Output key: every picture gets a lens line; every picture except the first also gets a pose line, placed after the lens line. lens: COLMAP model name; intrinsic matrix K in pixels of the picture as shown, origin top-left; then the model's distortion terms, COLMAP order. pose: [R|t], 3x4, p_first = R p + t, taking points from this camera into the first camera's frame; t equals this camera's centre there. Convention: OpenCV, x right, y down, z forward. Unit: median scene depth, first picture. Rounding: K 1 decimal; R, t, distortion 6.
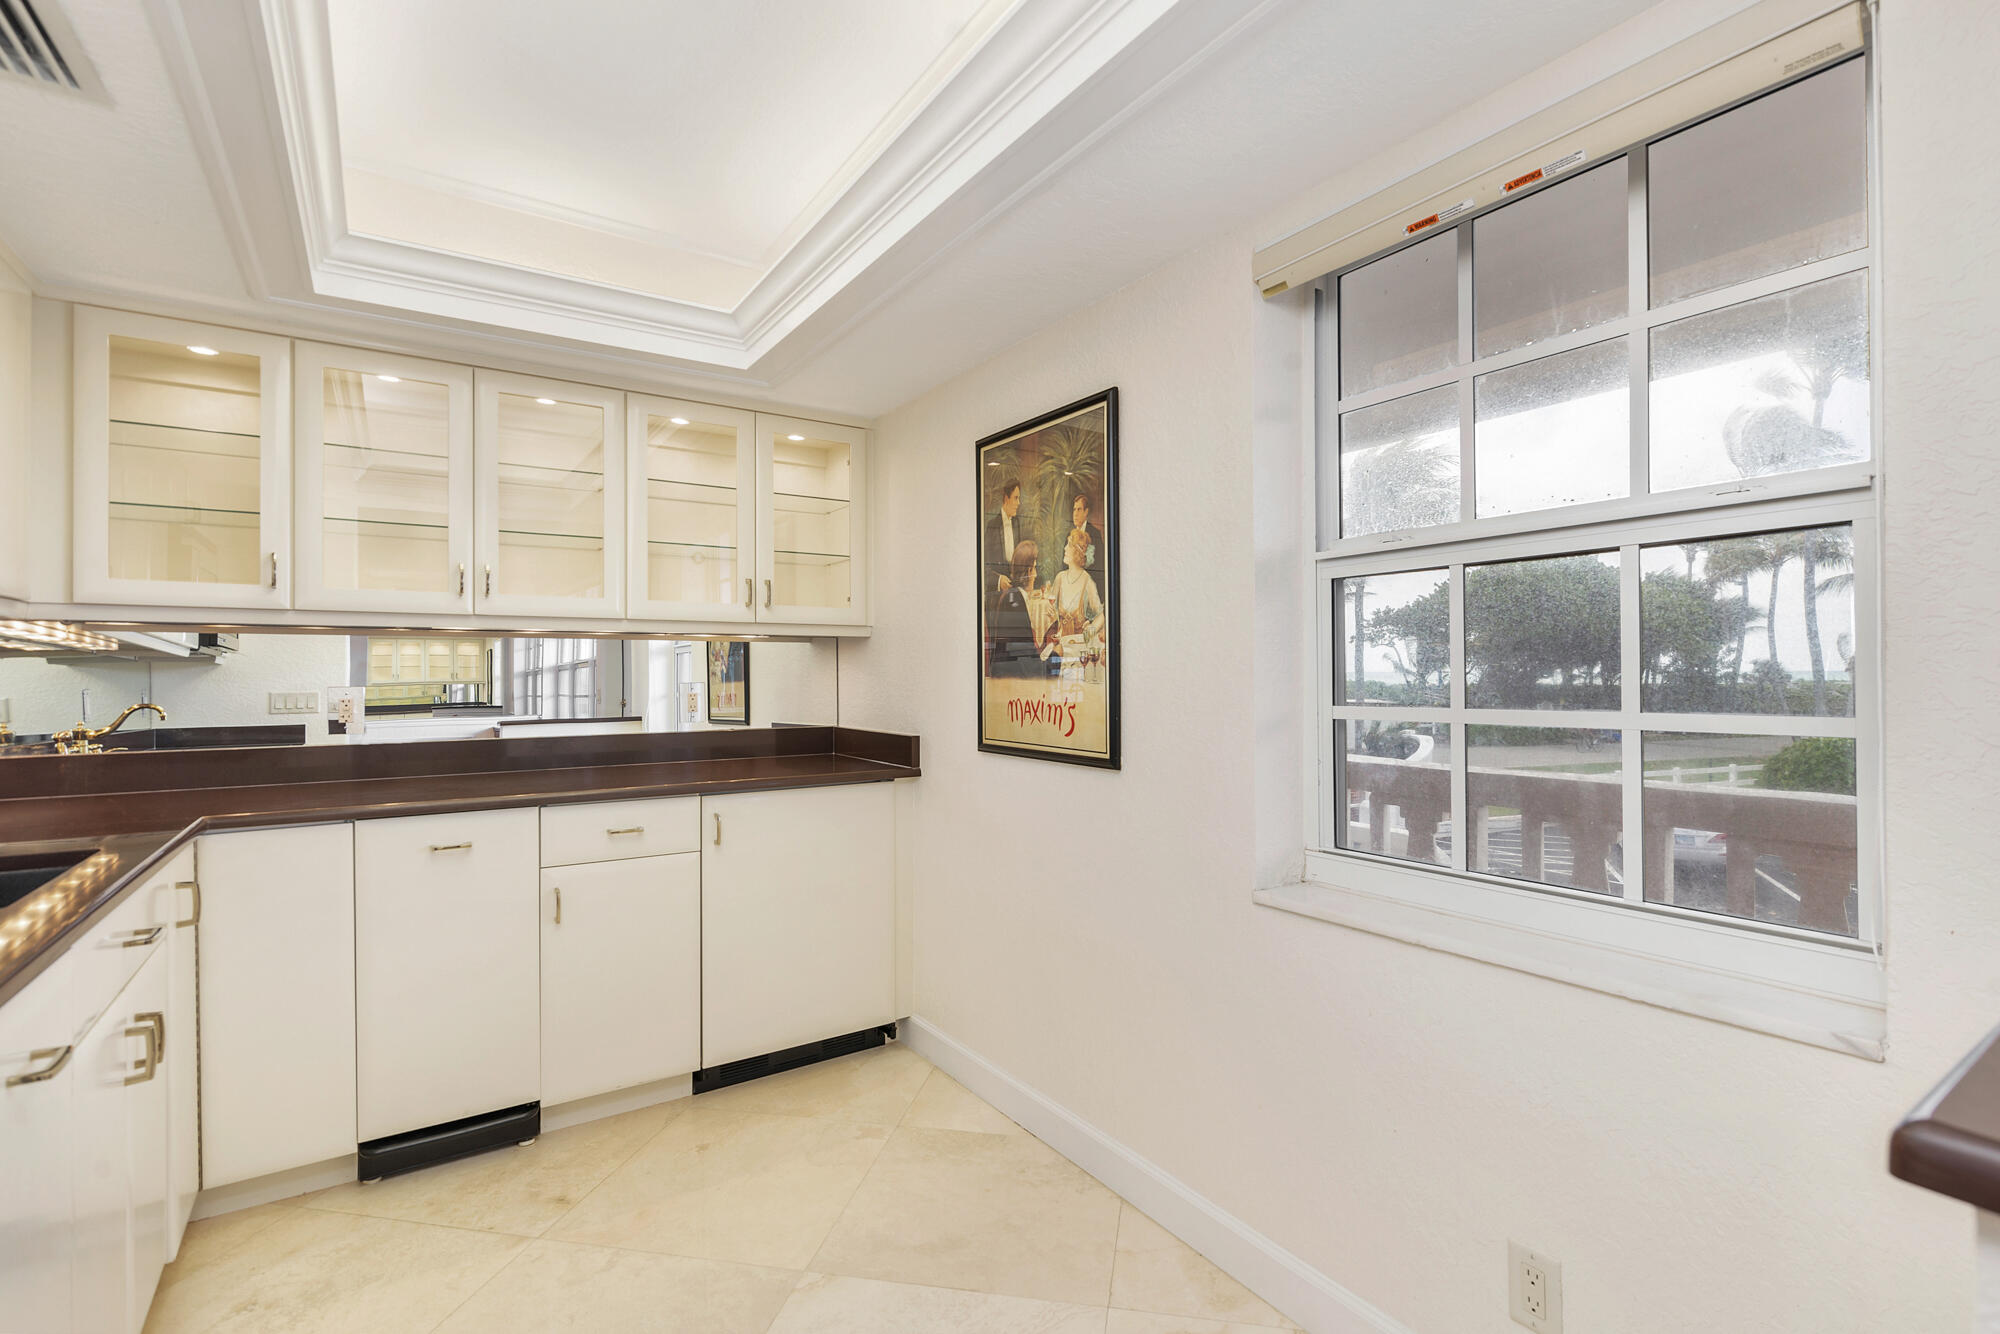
lens RADIAL K [[921.5, 0, 1004.9], [0, 921.5, 667.5], [0, 0, 1]] dist [0.000347, -0.001230]
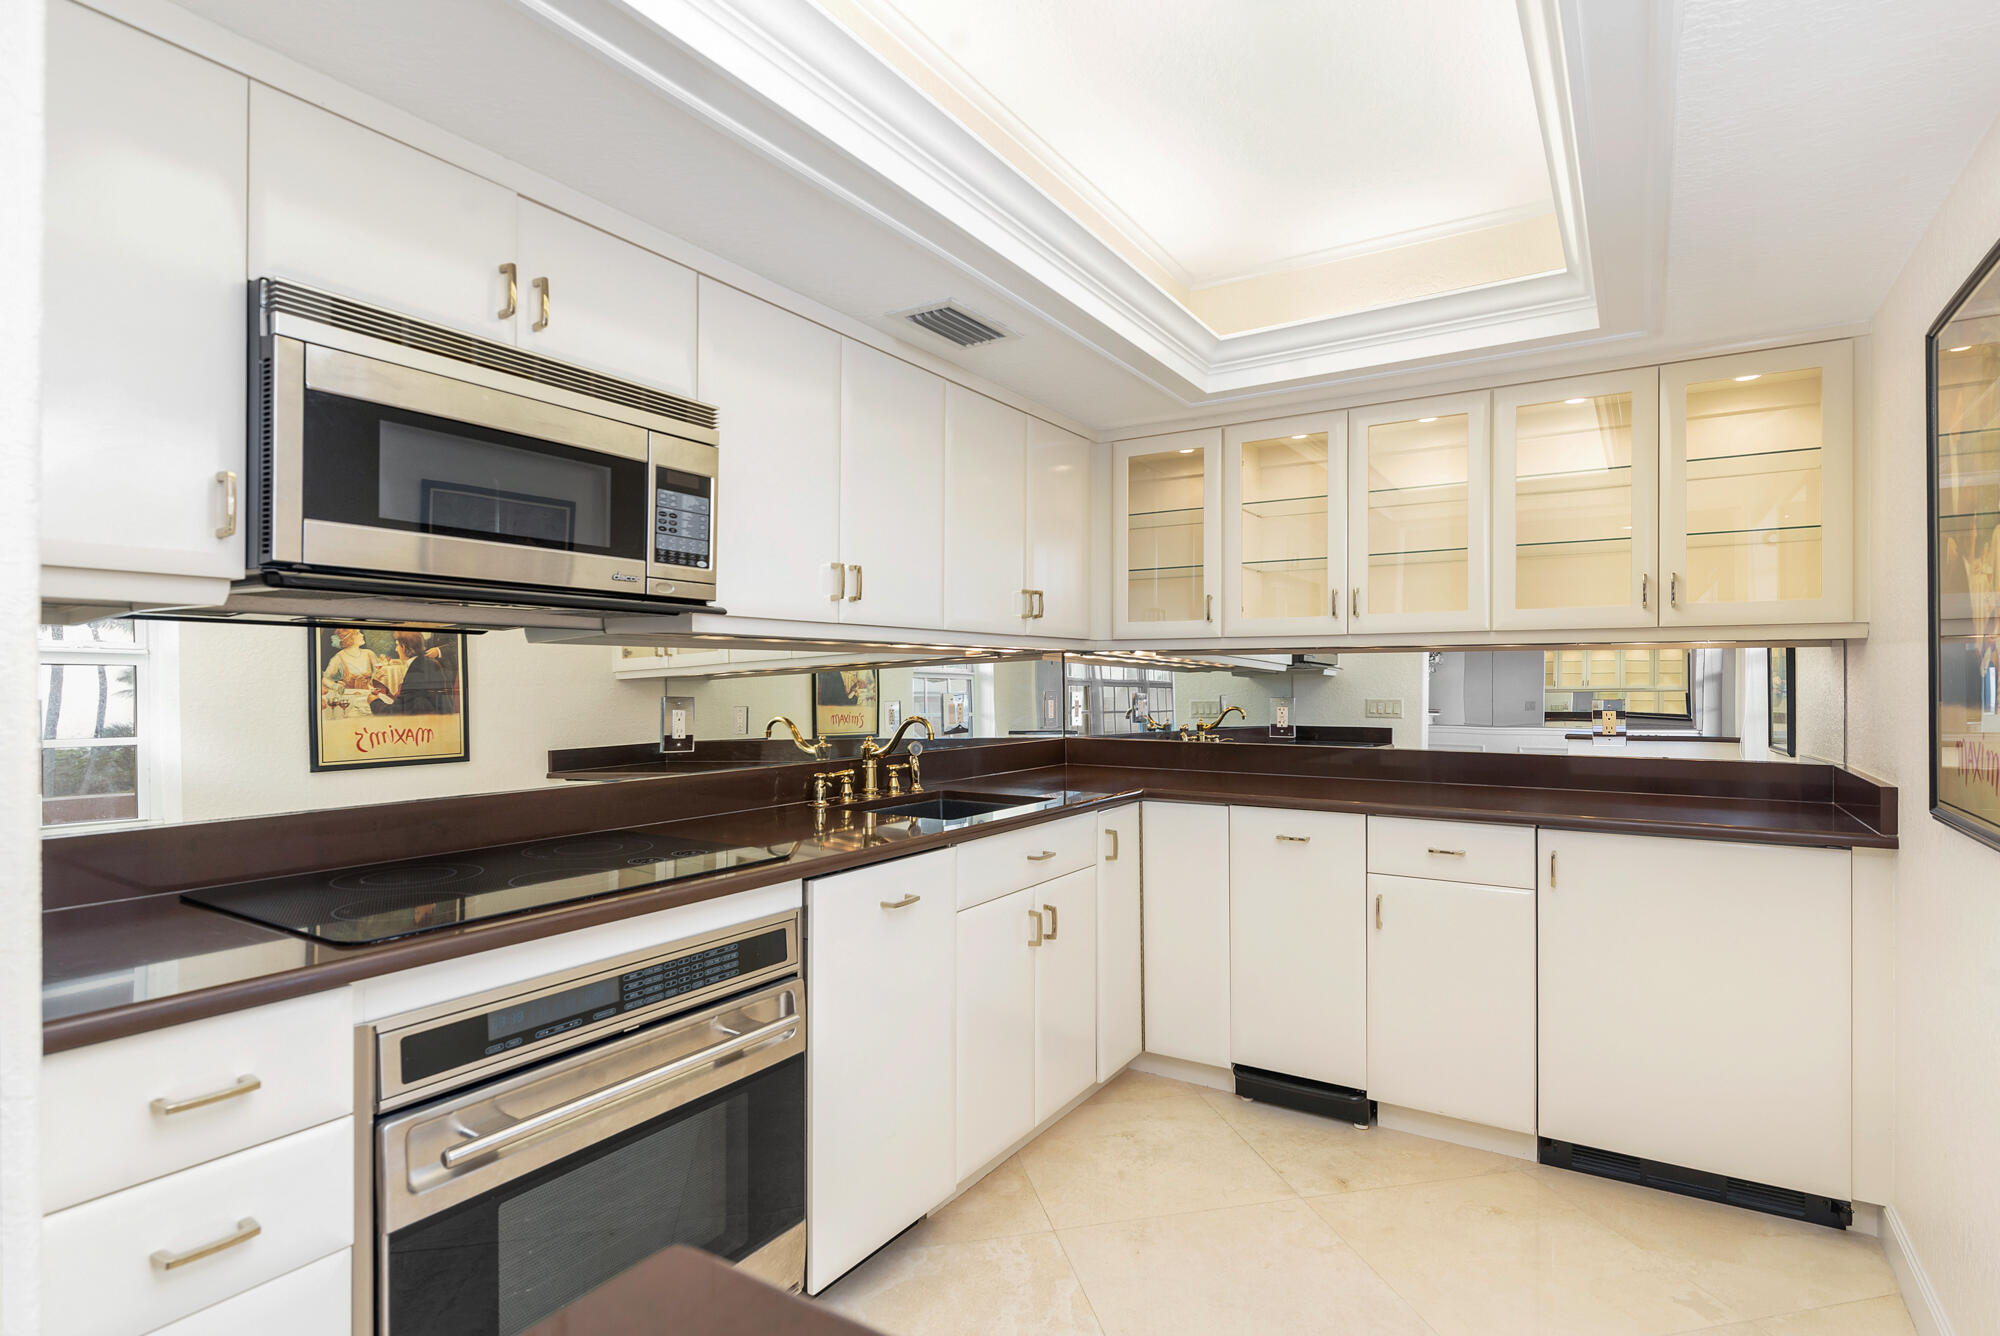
lens RADIAL K [[981.4, 0, 1010.5], [0, 981.4, 676.3], [0, 0, 1]] dist [-0.006001, 0.000450]
pose [[0.406364, -0.000470, -0.913711, 0.350204], [0.001217, 0.999999, 0.000027, -0.008054], [0.913710, -0.001123, 0.406364, 0.163629]]
